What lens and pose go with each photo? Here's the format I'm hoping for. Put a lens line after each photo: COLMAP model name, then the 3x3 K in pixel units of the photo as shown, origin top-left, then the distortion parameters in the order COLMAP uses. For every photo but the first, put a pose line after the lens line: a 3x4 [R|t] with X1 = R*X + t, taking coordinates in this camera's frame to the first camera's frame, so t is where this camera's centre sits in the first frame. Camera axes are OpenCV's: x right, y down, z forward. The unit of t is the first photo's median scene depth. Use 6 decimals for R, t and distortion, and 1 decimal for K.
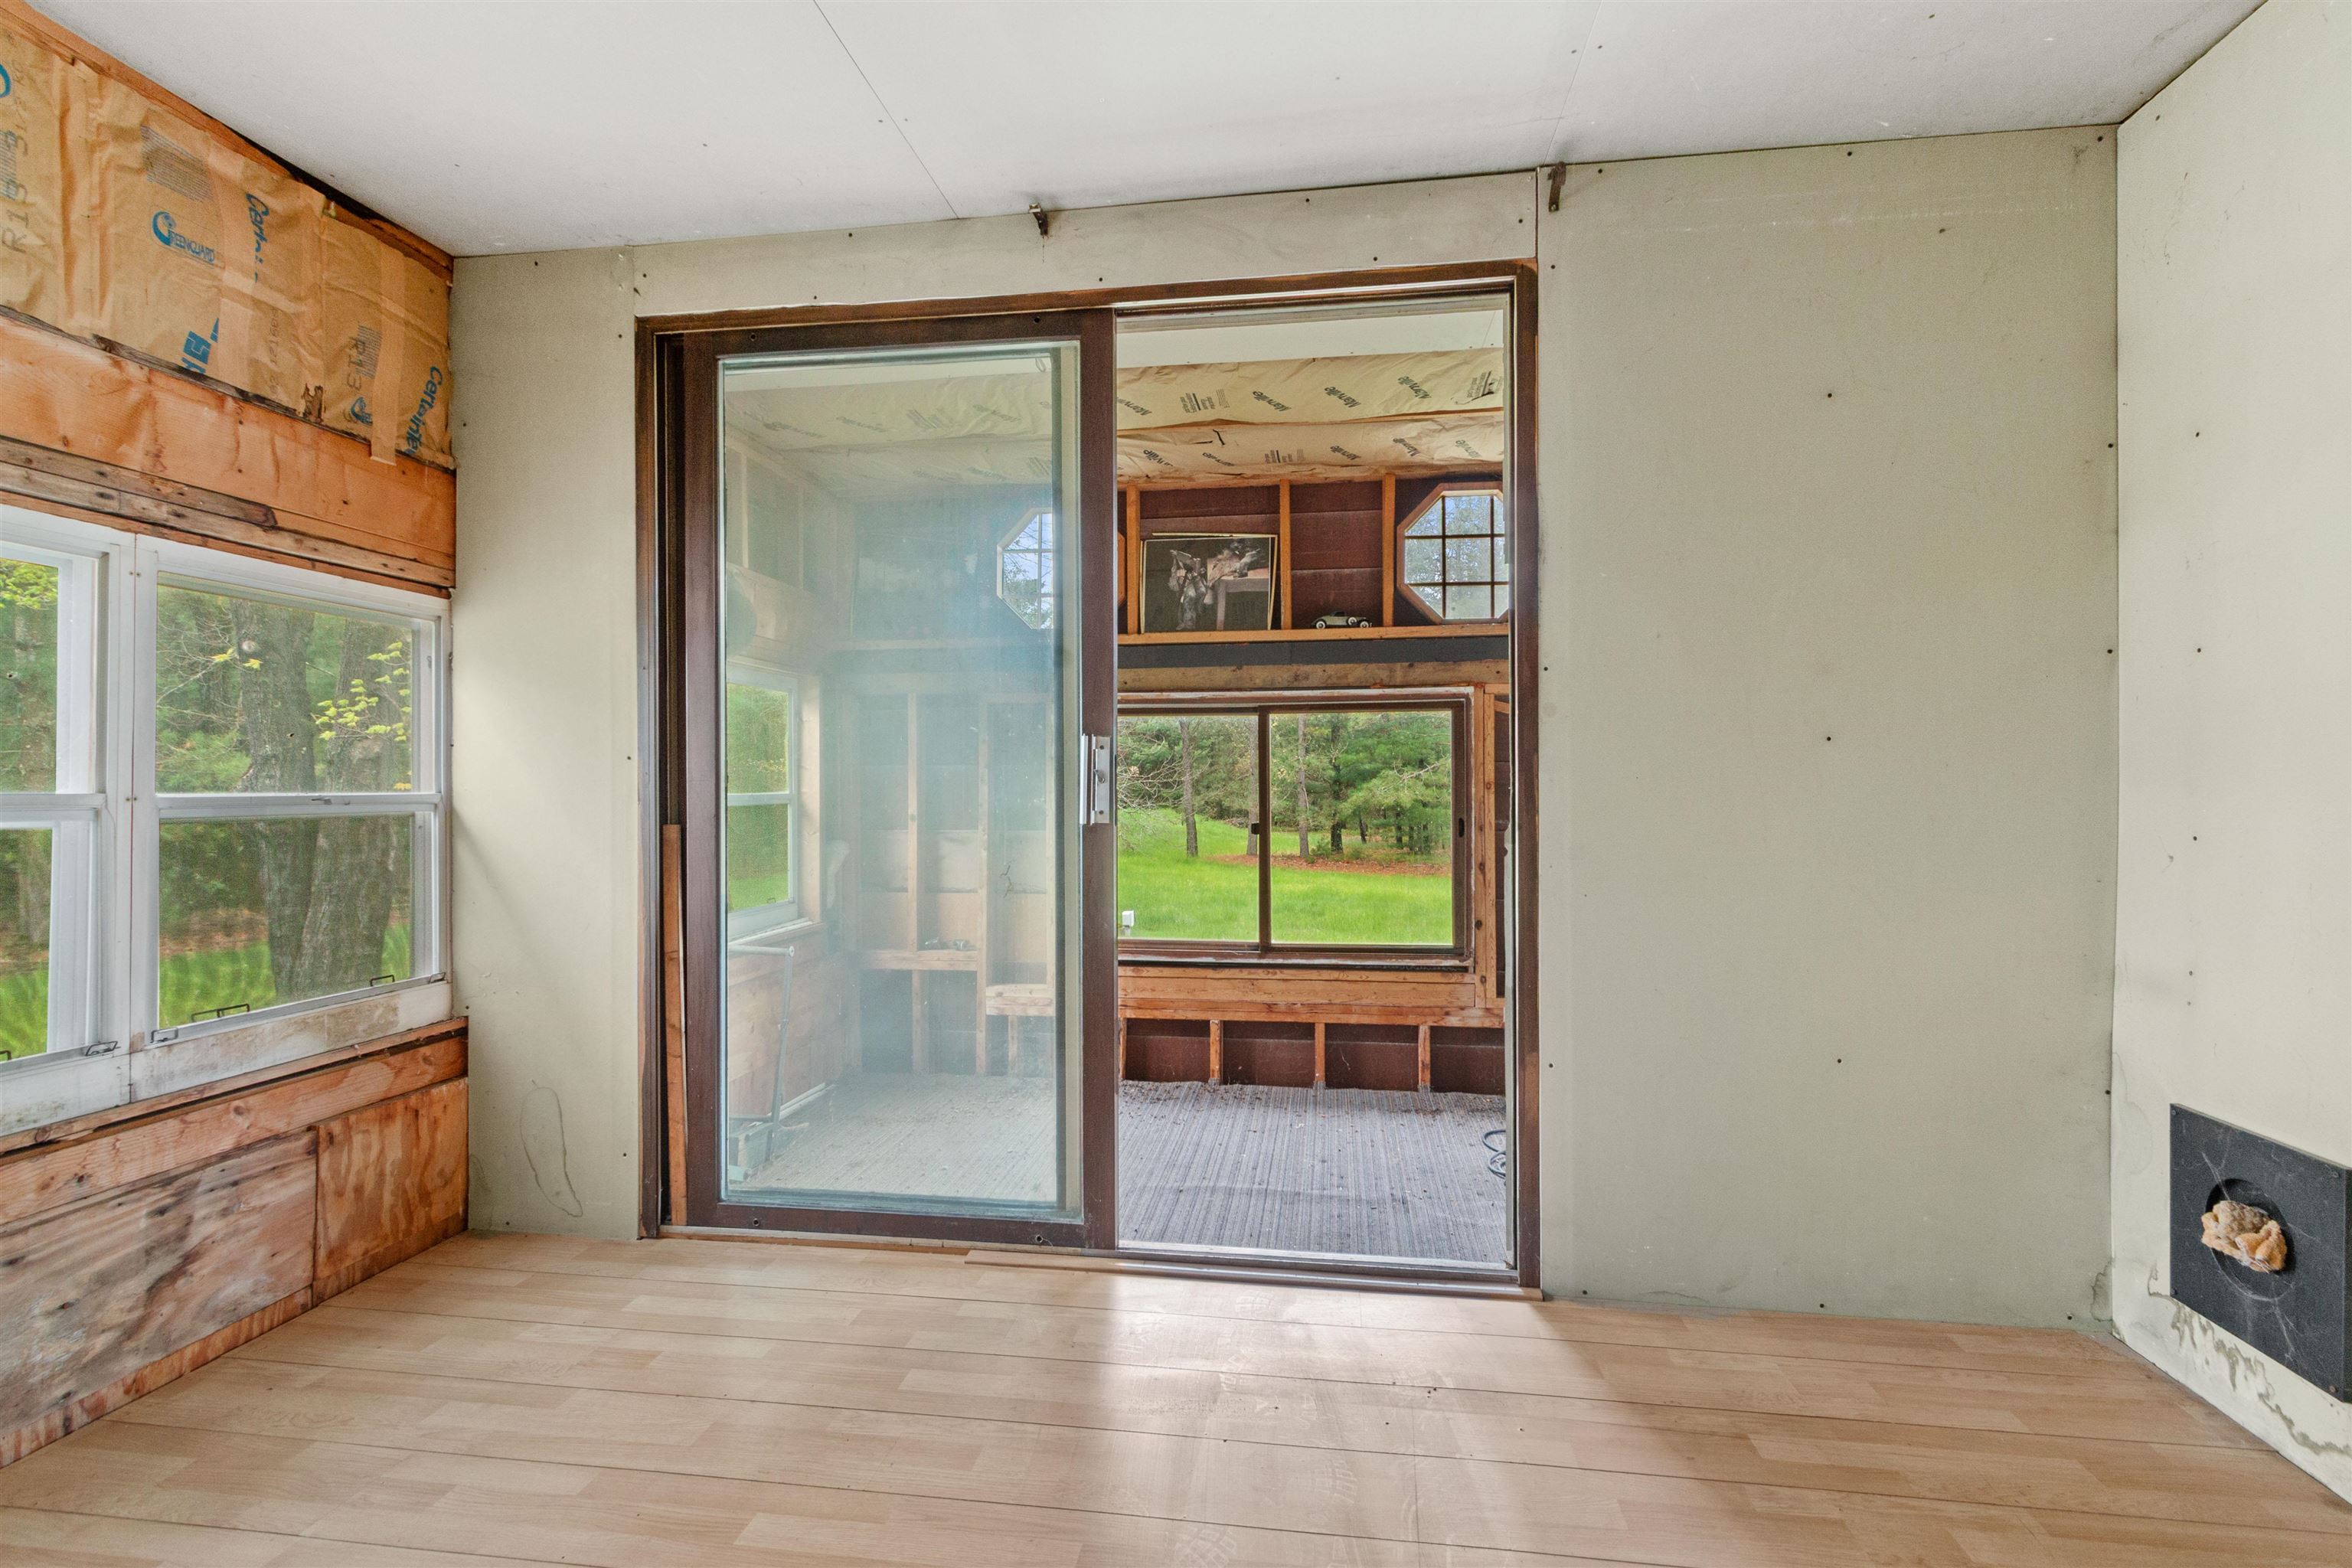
lens RADIAL K [[1095.7, 0, 1192.8], [0, 1095.7, 782.2], [0, 0, 1]] dist [0.008283, -0.001208]
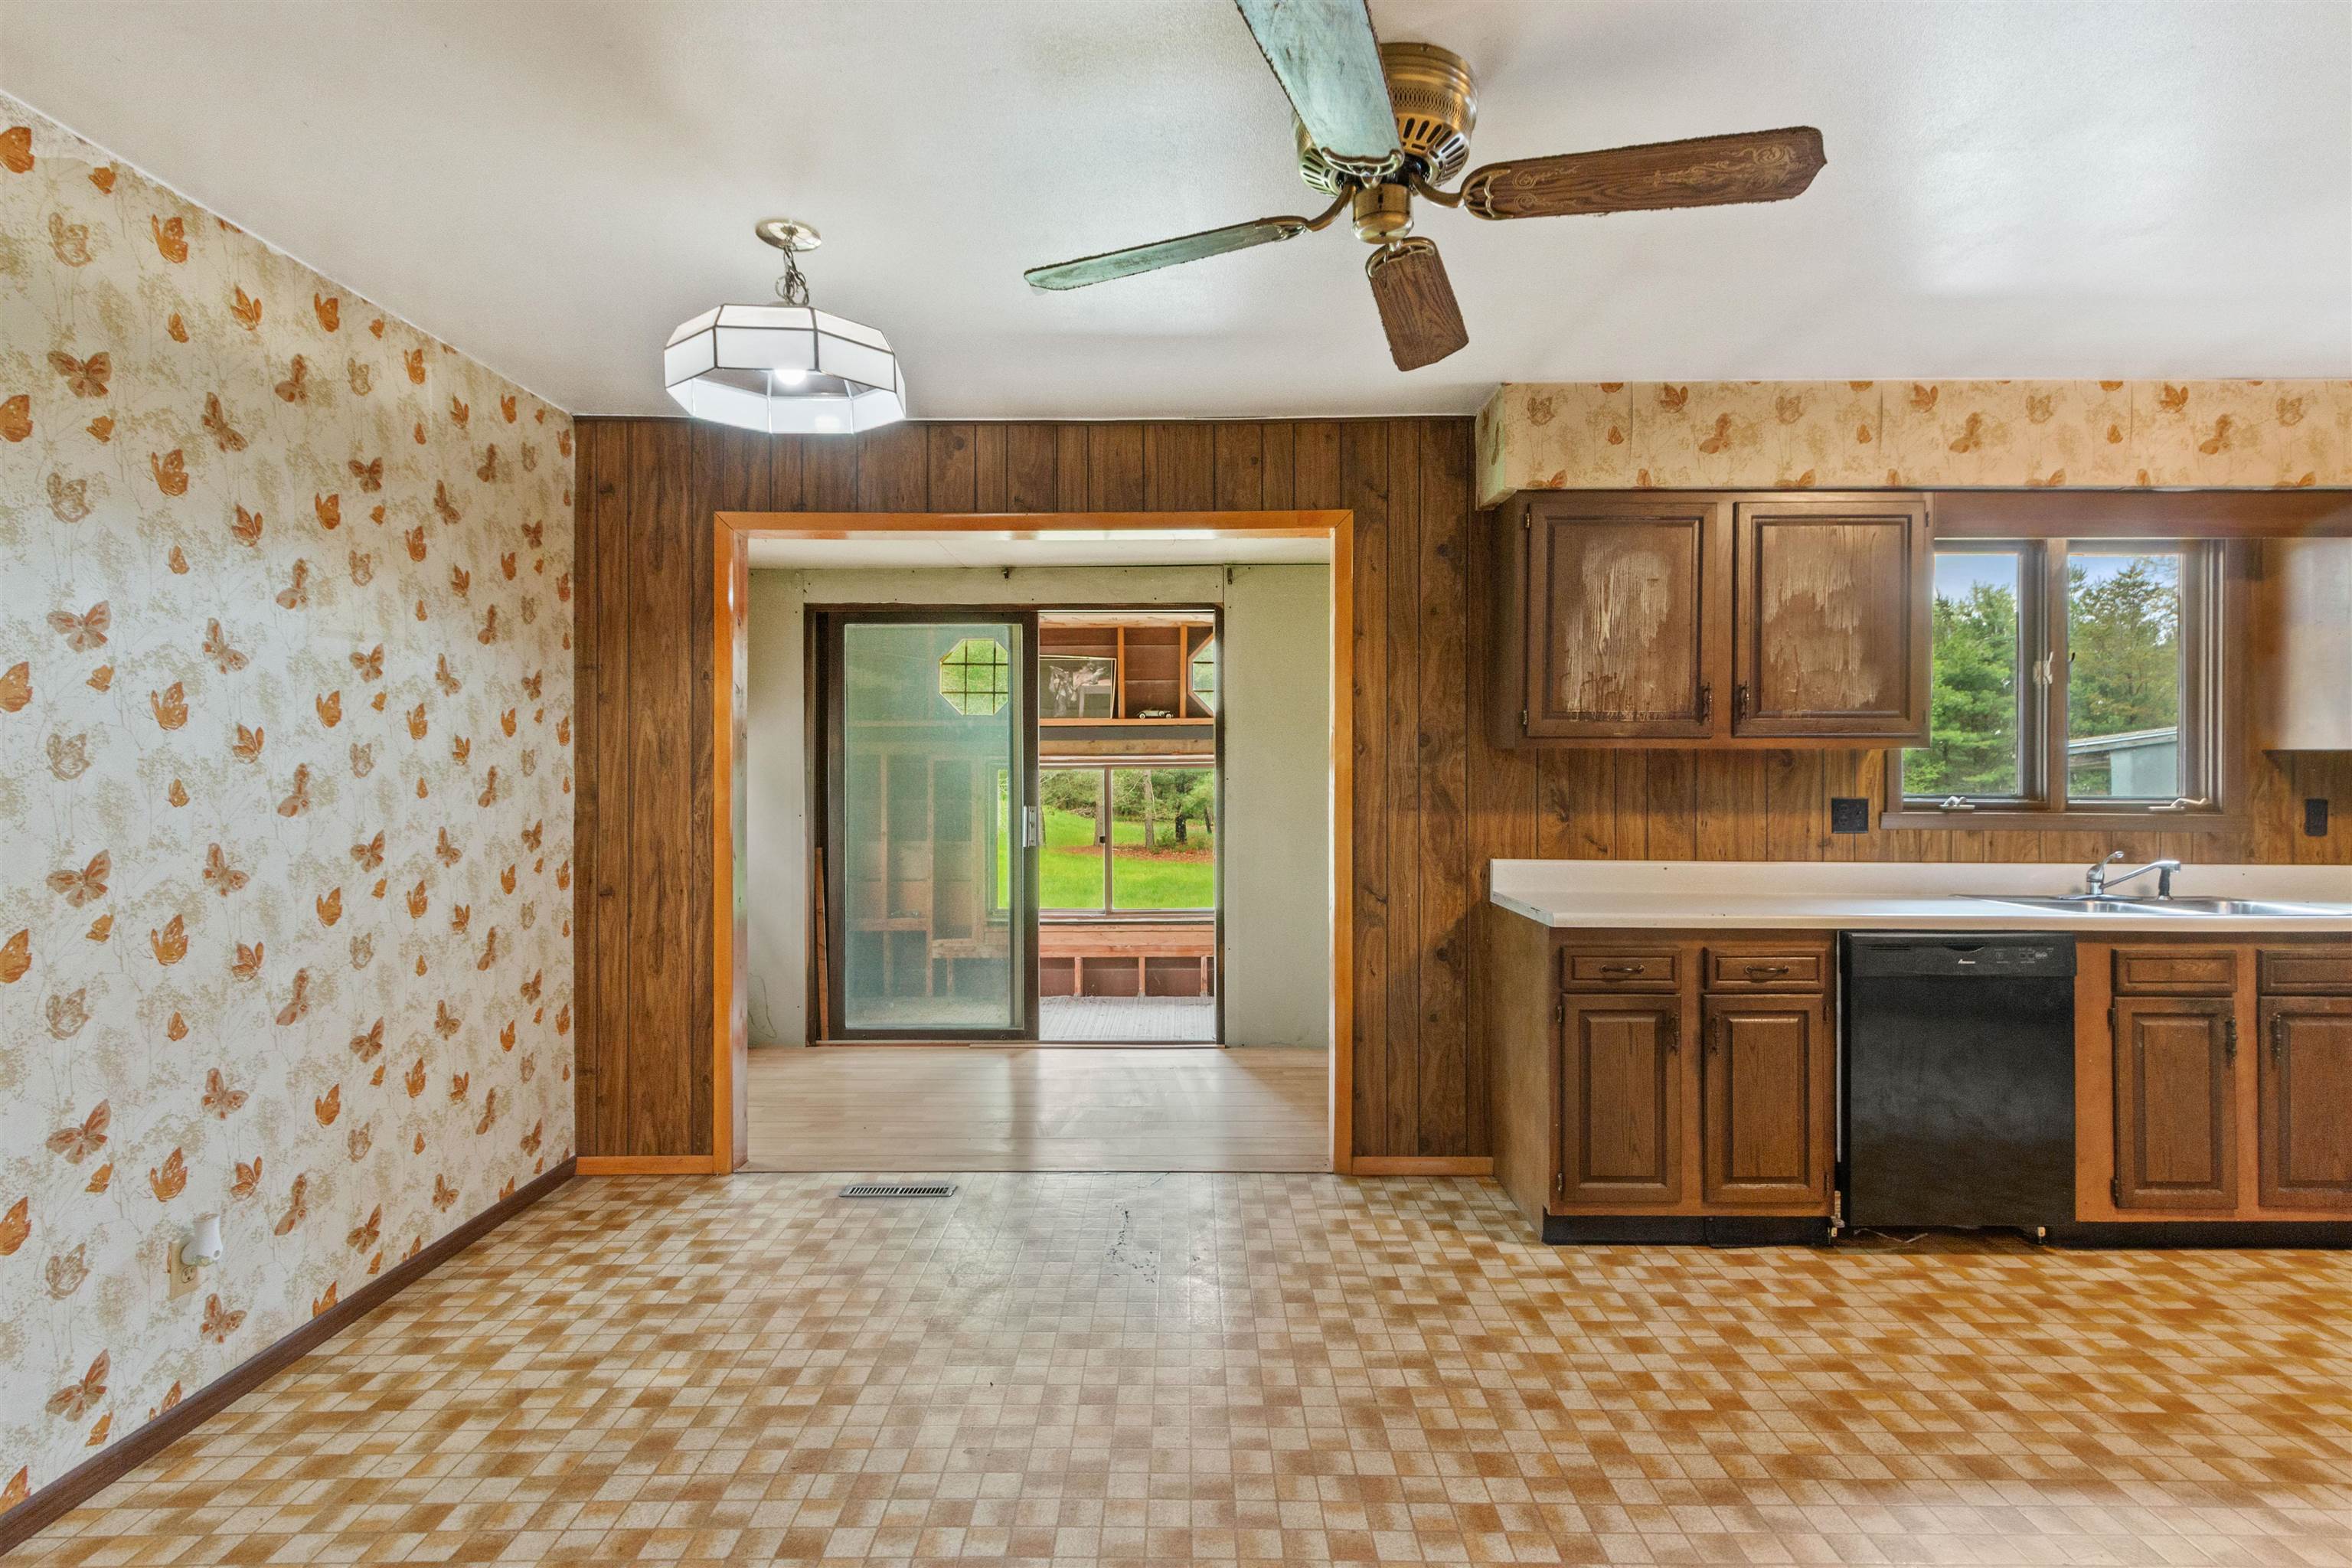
lens RADIAL K [[1147.4, 0, 1188.8], [0, 1147.4, 769.9], [0, 0, 1]] dist [0.012970, -0.004370]
pose [[0.991313, 0.000065, 0.131525, -0.041193], [-0.000319, 0.999998, 0.001905, -0.065217], [-0.131525, -0.001930, 0.991311, -0.719452]]
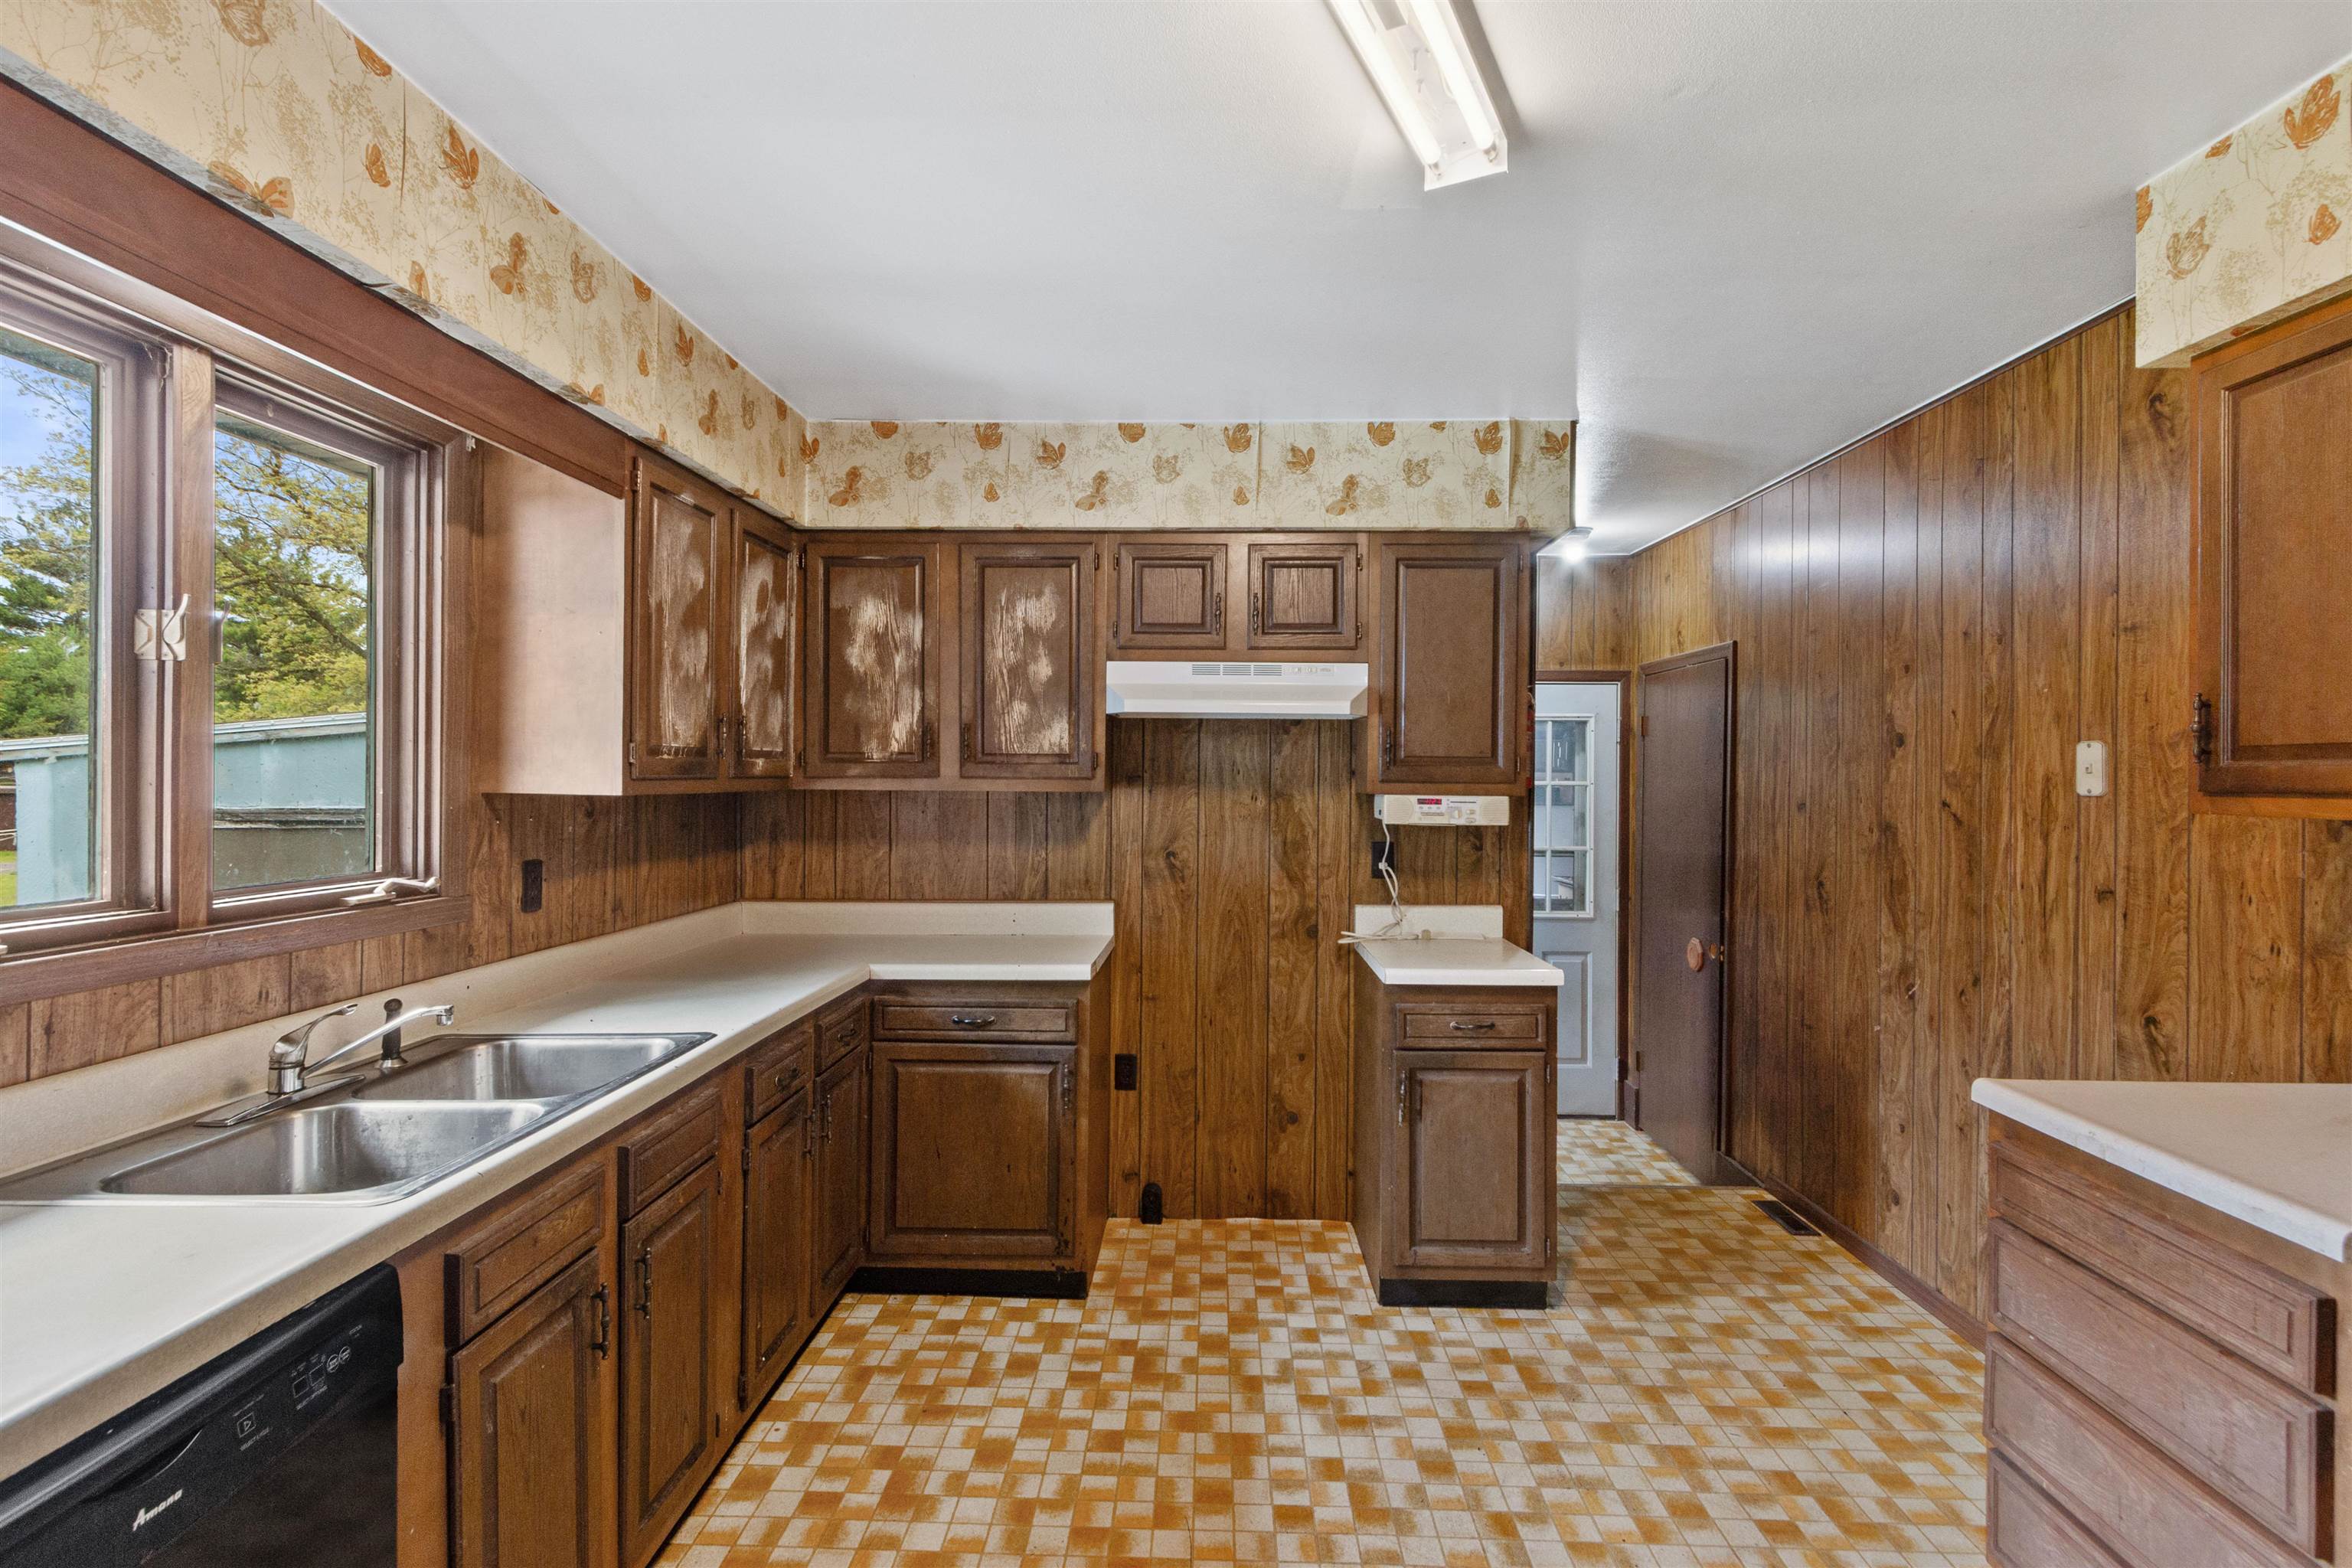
lens RADIAL K [[1095.7, 0, 1184.0], [0, 1095.7, 775.7], [0, 0, 1]] dist [0.008283, -0.001208]
pose [[-0.103222, -0.003941, 0.994651, 0.285539], [-0.010002, 0.999946, 0.002924, -0.092004], [-0.994608, -0.009647, -0.103256, -0.263584]]
